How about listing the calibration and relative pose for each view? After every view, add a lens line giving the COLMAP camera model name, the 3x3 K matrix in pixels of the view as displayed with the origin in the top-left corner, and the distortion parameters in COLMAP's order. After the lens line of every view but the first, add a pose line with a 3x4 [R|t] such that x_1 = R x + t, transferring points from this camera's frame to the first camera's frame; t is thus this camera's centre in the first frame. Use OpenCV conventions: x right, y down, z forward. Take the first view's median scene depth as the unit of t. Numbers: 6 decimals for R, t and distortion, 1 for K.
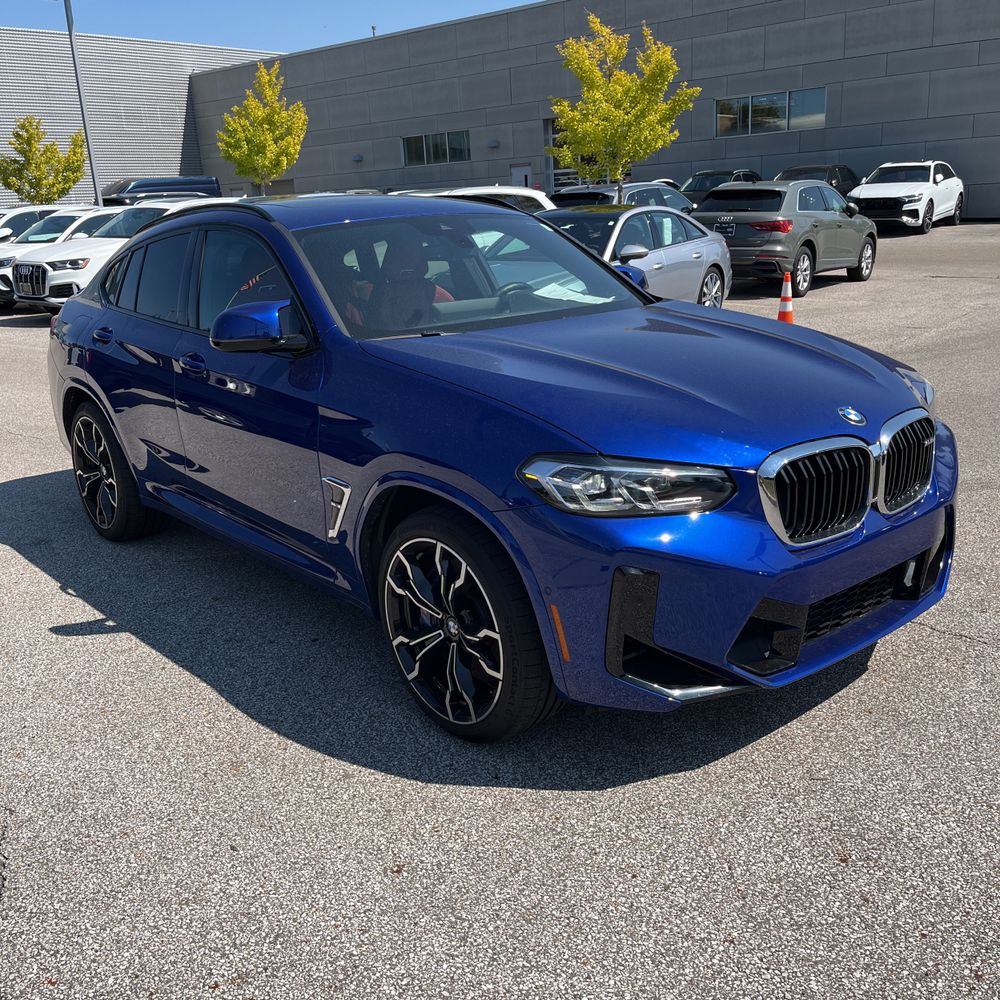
lens RADIAL K [[1020.1, 0, 500.1], [0, 1020.1, 496.3], [0, 0, 1]] dist [0.016816, 0.000000]
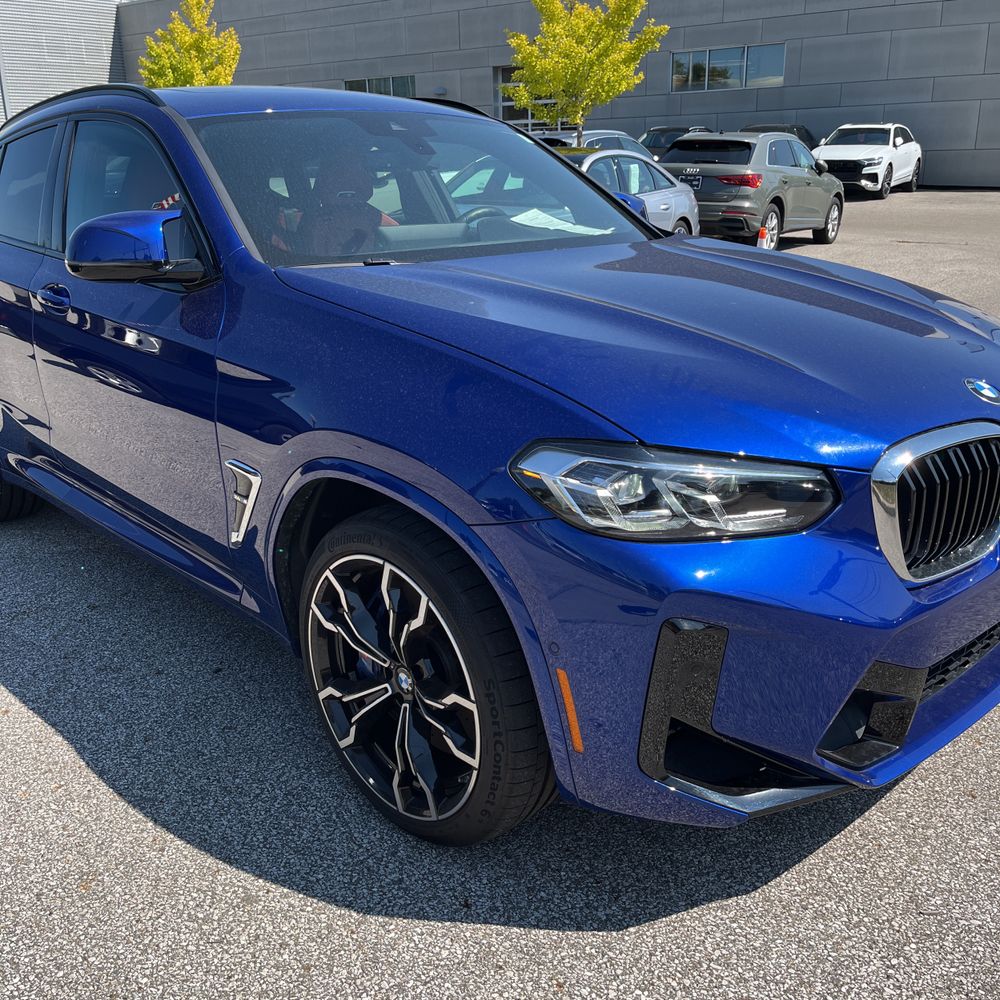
lens RADIAL K [[1020.1, 0, 500.0], [0, 1020.1, 505.2], [0, 0, 1]] dist [0.016816, 0.000000]
pose [[0.998090, 0.015133, 0.059899, -0.023797], [-0.017860, 0.998816, 0.045258, -0.024097], [-0.059143, -0.046241, 0.997178, 0.289967]]
